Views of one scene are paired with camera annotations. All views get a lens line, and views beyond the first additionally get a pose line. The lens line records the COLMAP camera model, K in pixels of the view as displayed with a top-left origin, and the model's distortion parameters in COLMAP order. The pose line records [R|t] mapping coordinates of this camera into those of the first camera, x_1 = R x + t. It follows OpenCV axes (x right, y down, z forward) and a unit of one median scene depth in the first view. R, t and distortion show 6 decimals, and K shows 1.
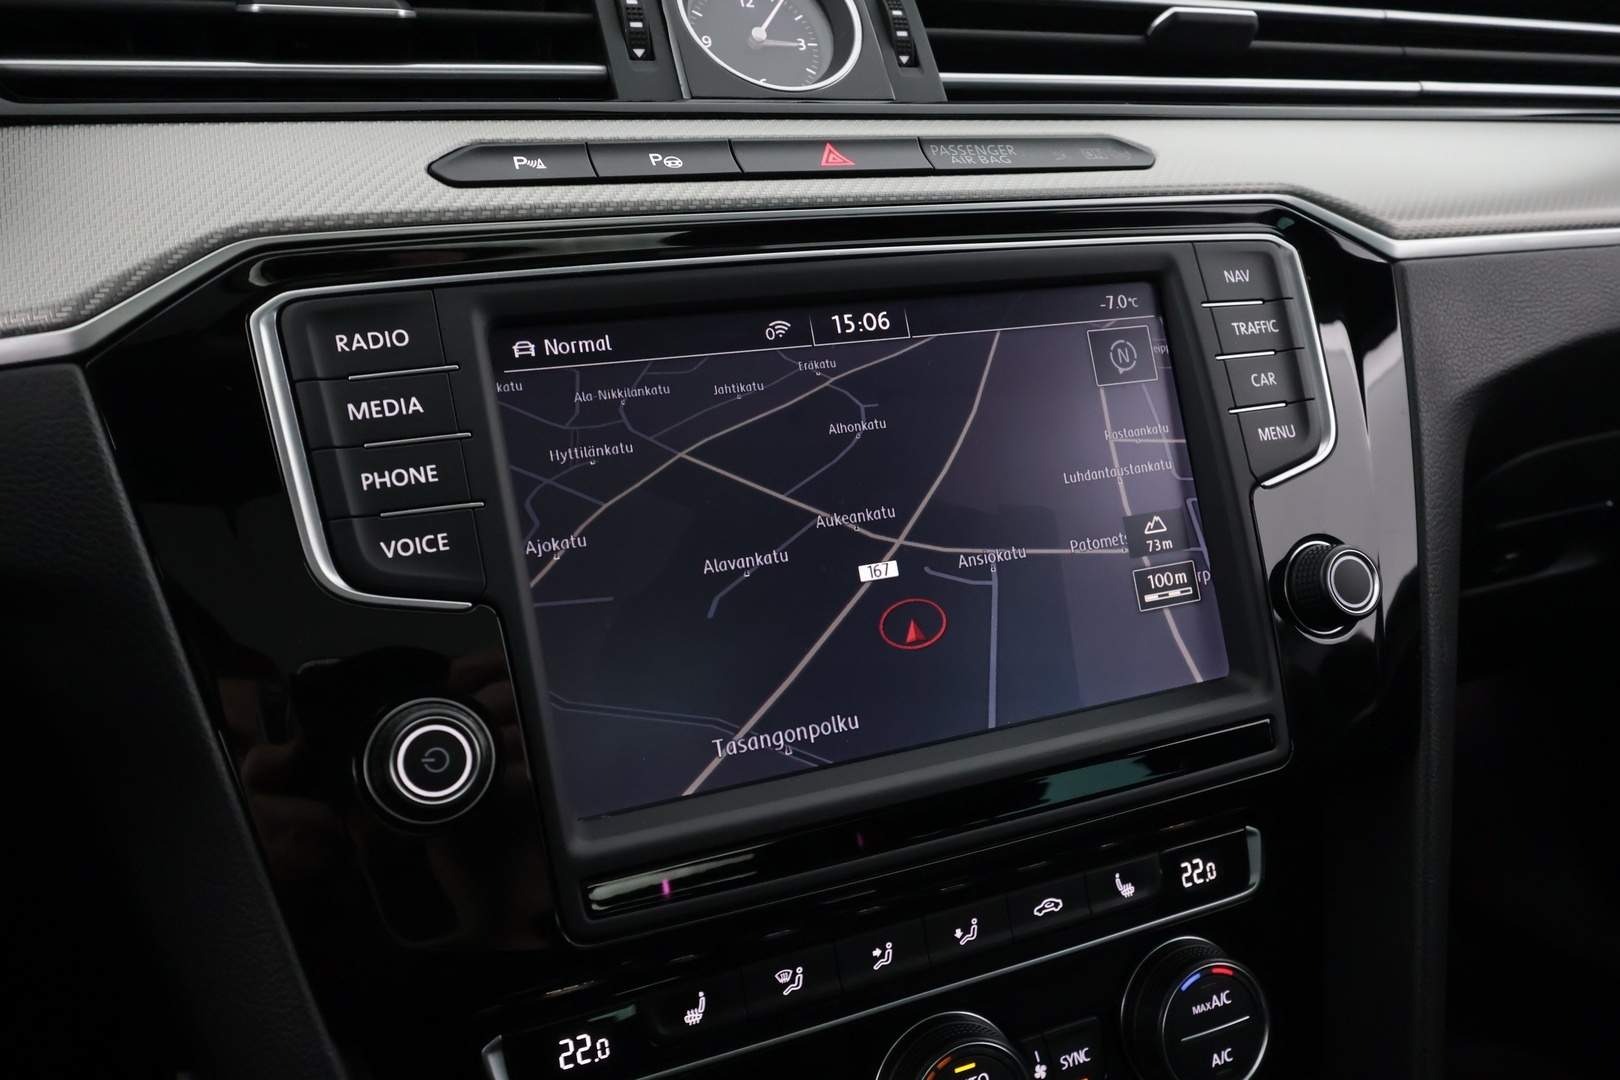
lens RADIAL K [[1279.4, 0, 813.2], [0, 1279.4, 536.9], [0, 0, 1]] dist [0.002772, 0.000764]
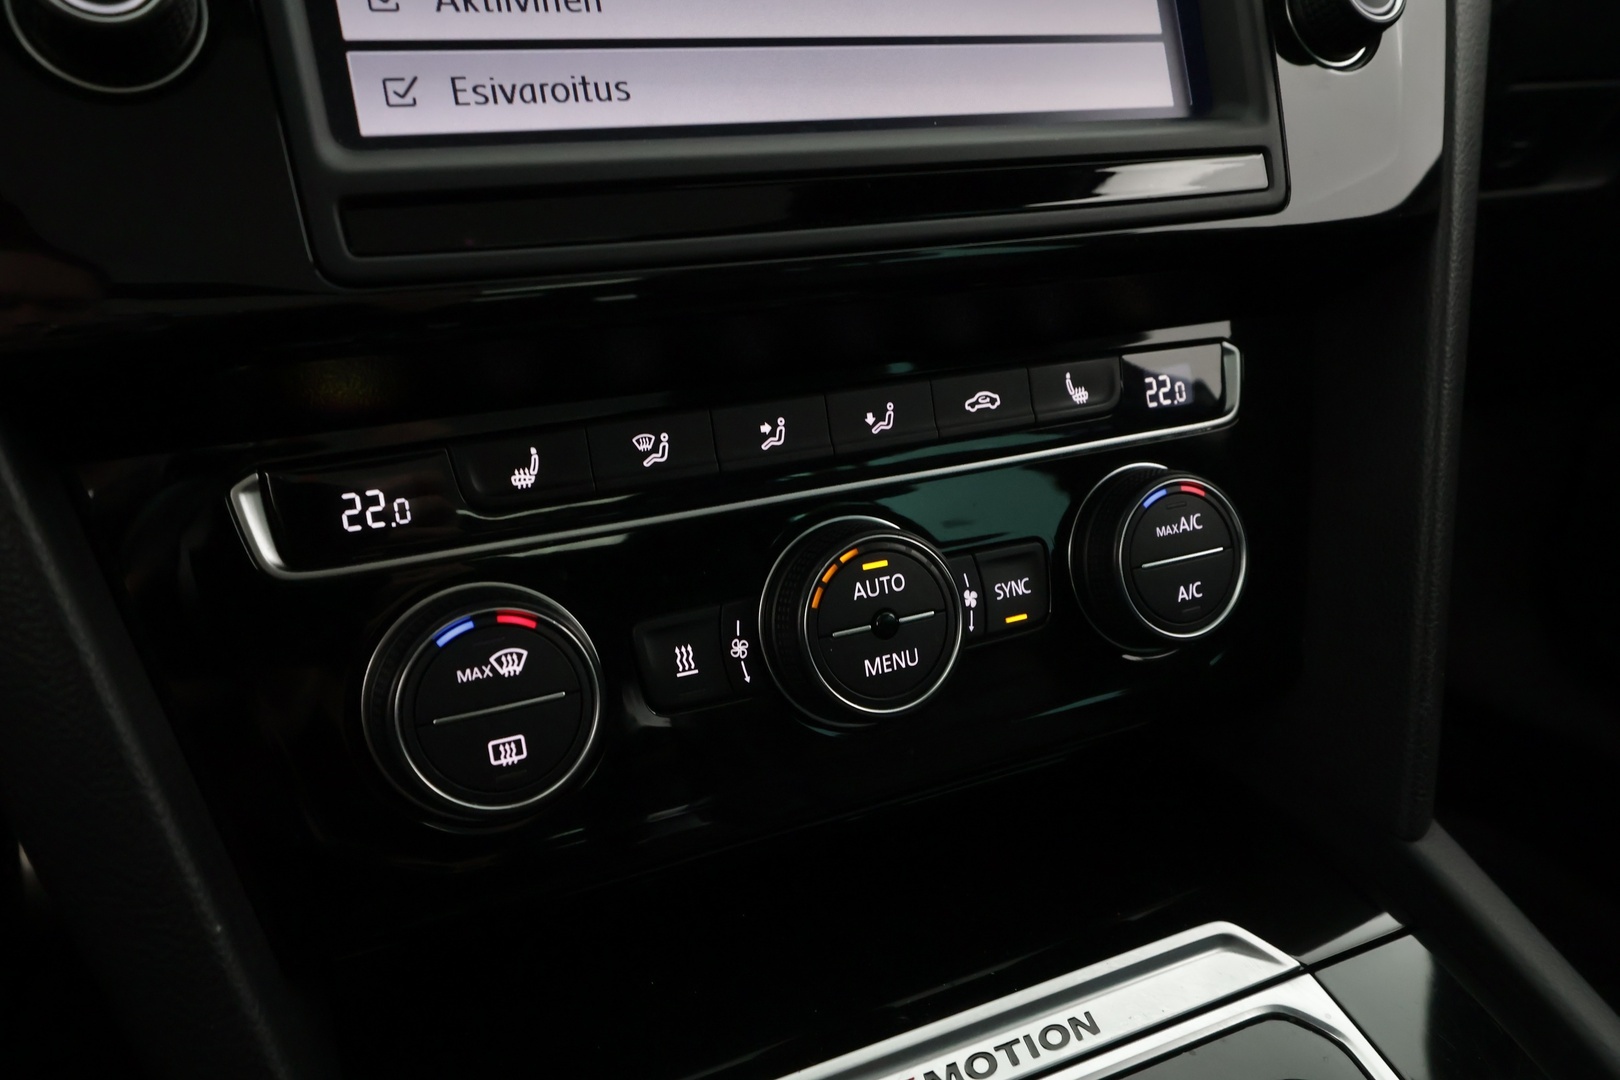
lens RADIAL K [[1279.4, 0, 813.2], [0, 1279.4, 536.9], [0, 0, 1]] dist [0.002772, 0.000764]
pose [[0.999008, 0.000251, 0.044532, 0.043002], [-0.003952, 0.996538, 0.083048, 0.318453], [-0.044357, -0.083141, 0.995550, 0.204712]]
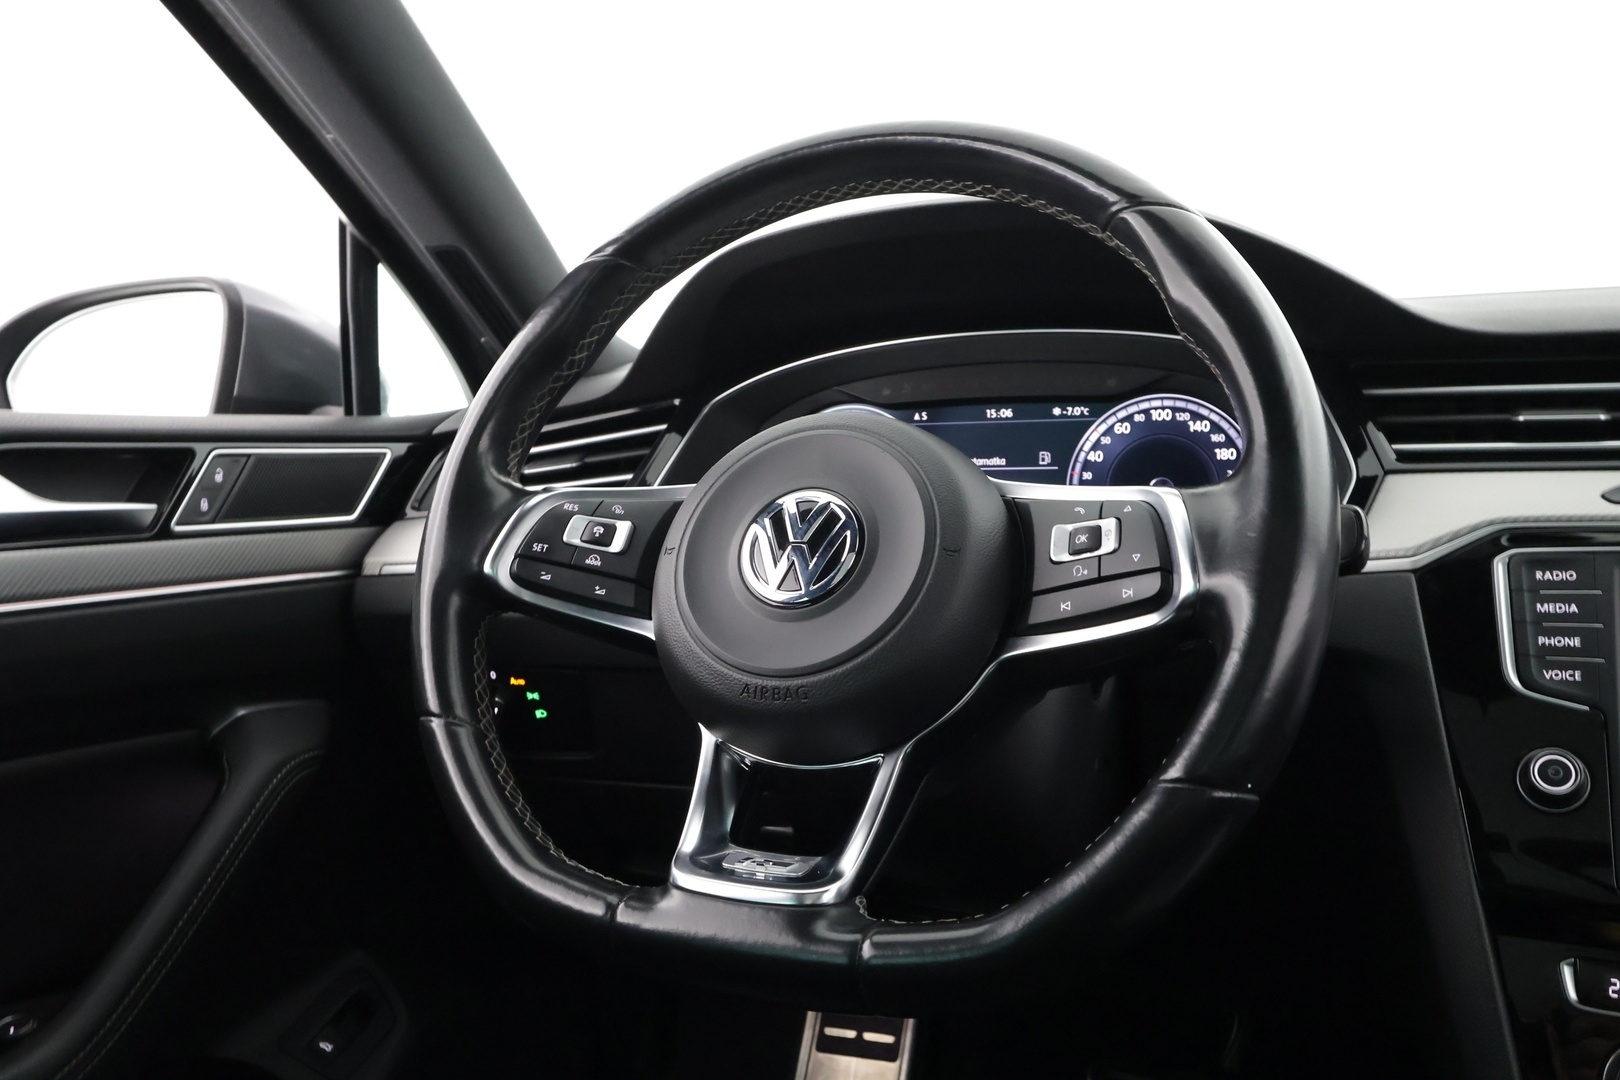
lens RADIAL K [[1279.4, 0, 813.2], [0, 1279.4, 536.9], [0, 0, 1]] dist [0.002772, 0.000764]
pose [[0.631556, 0.044715, -0.774040, 0.390639], [-0.239129, 0.960900, -0.139601, 0.286757], [0.737533, 0.273262, 0.617555, -0.924000]]
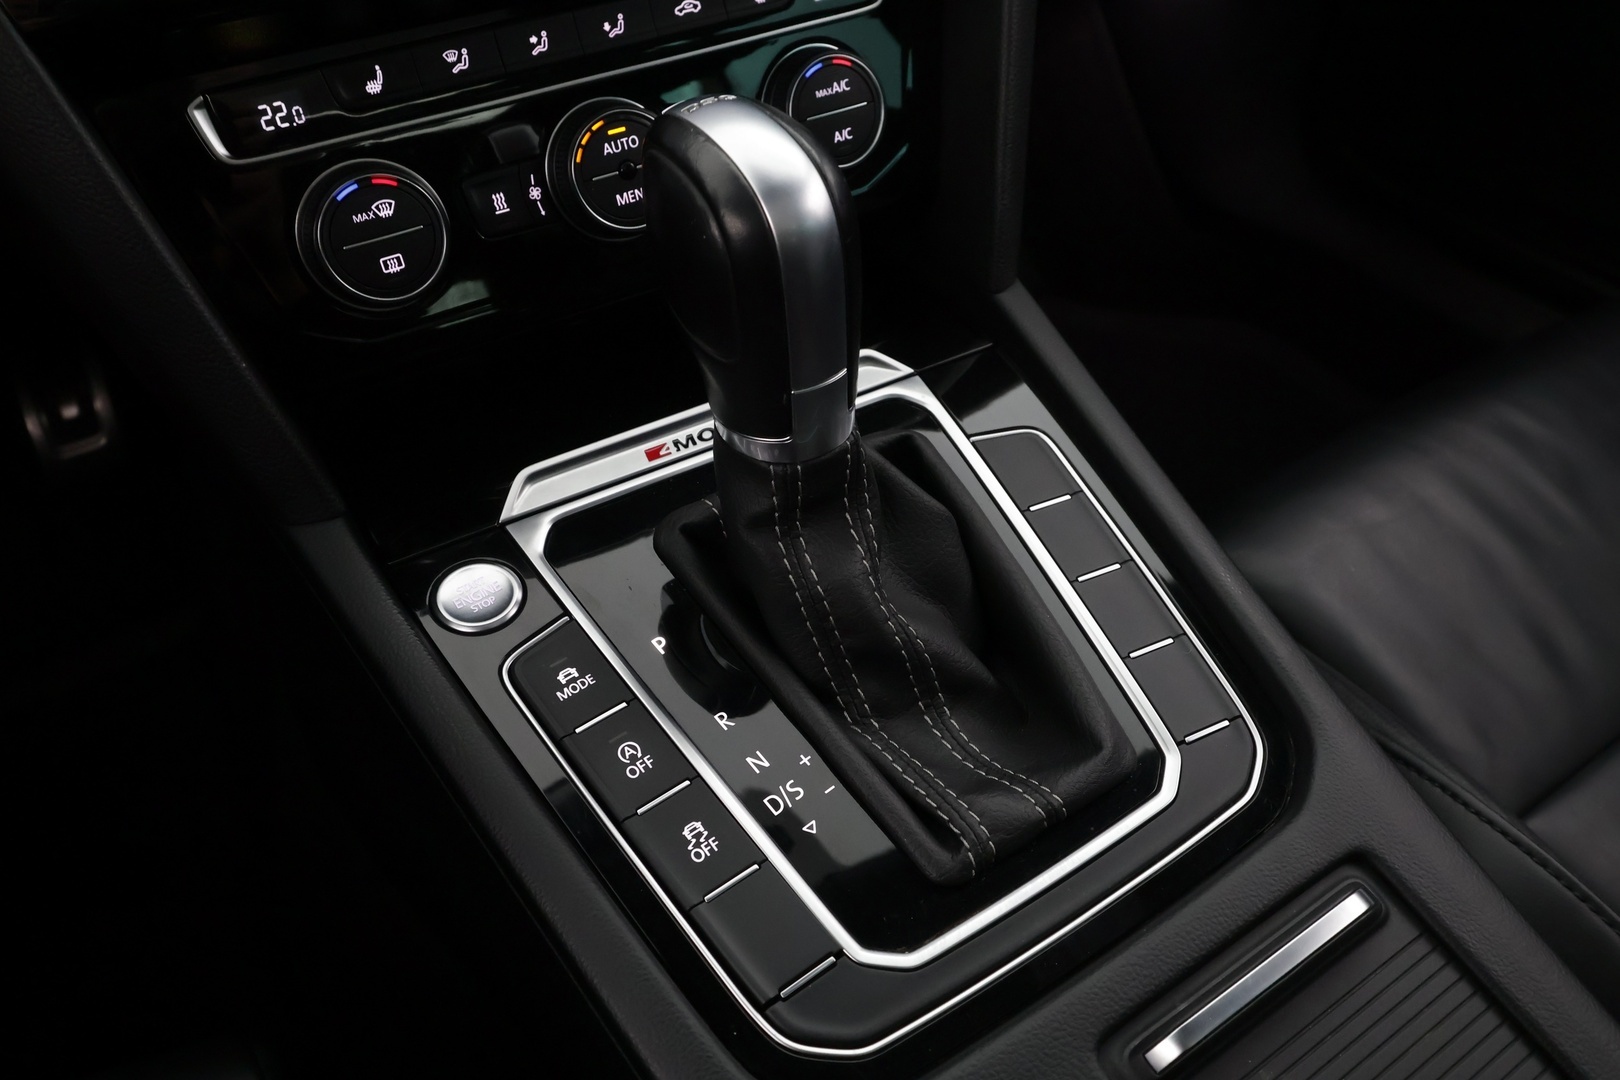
lens RADIAL K [[1279.4, 0, 813.2], [0, 1279.4, 536.9], [0, 0, 1]] dist [0.002772, 0.000764]
pose [[0.991284, -0.097418, 0.088694, 0.151989], [0.054324, 0.915568, 0.398477, 0.281879], [-0.120024, -0.390186, 0.912880, -0.273954]]
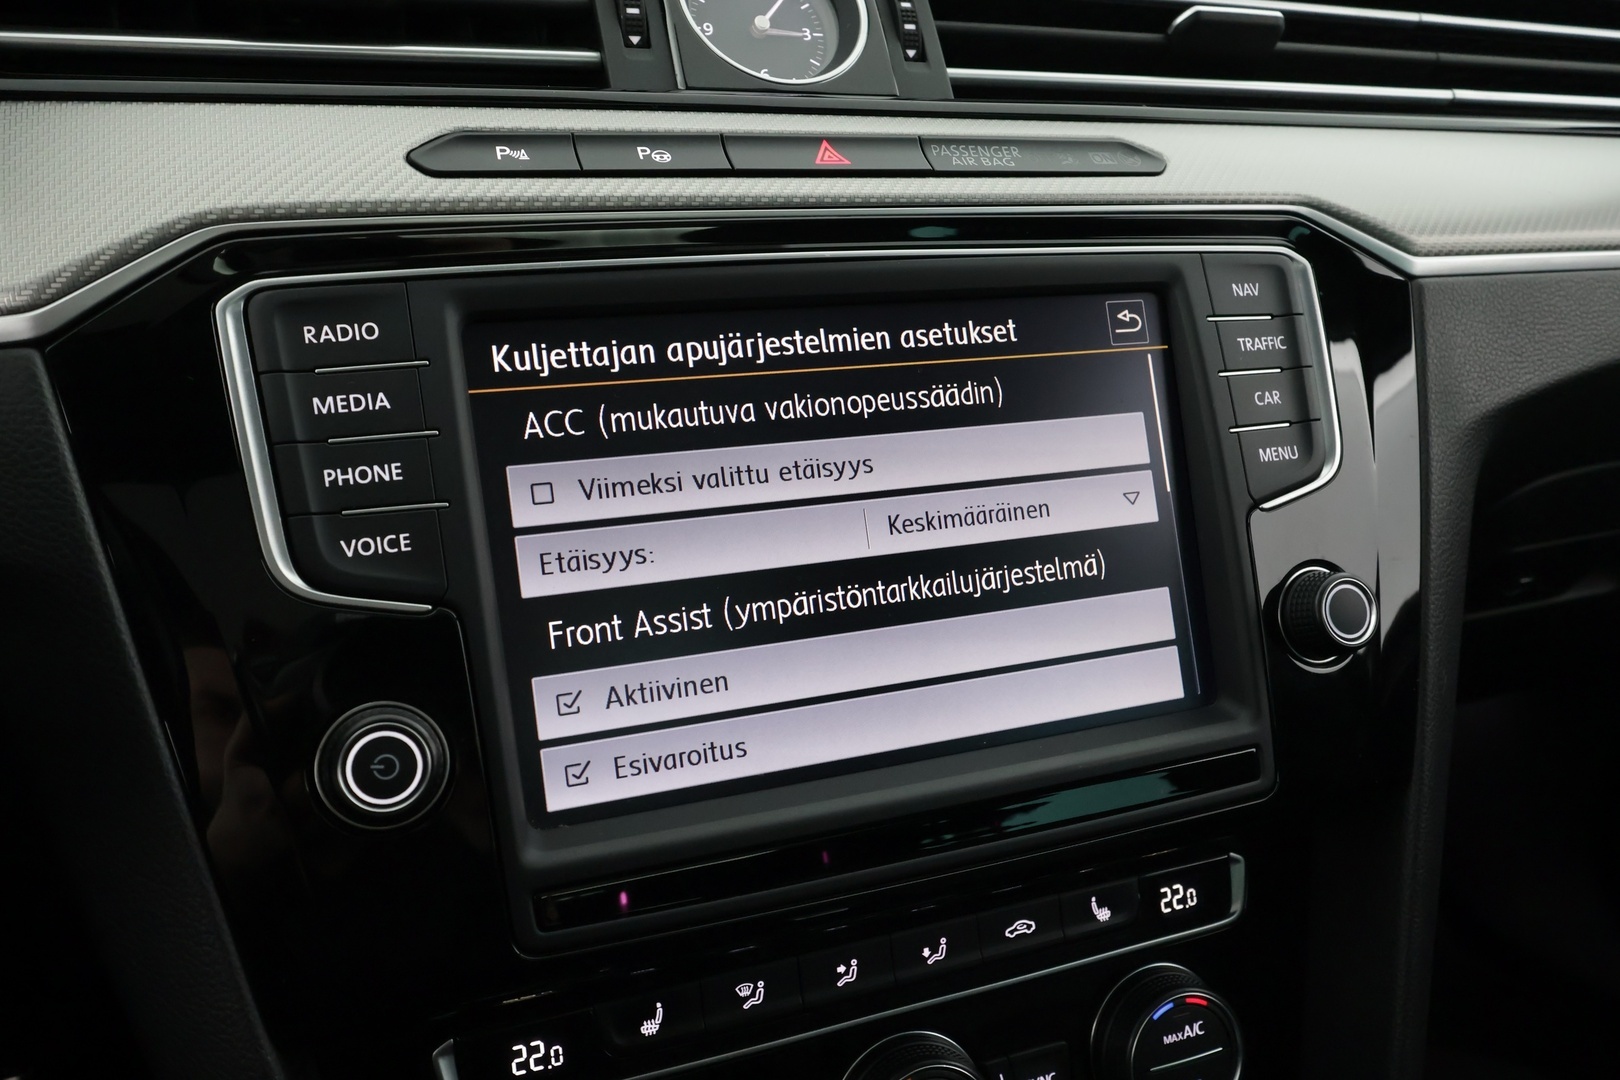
lens RADIAL K [[1279.4, 0, 813.2], [0, 1279.4, 536.9], [0, 0, 1]] dist [0.002772, 0.000764]
pose [[0.998958, 0.039756, -0.022415, 0.036209], [-0.039261, 0.998985, 0.022090, -0.027500], [0.023270, -0.021187, 0.999505, 0.022330]]
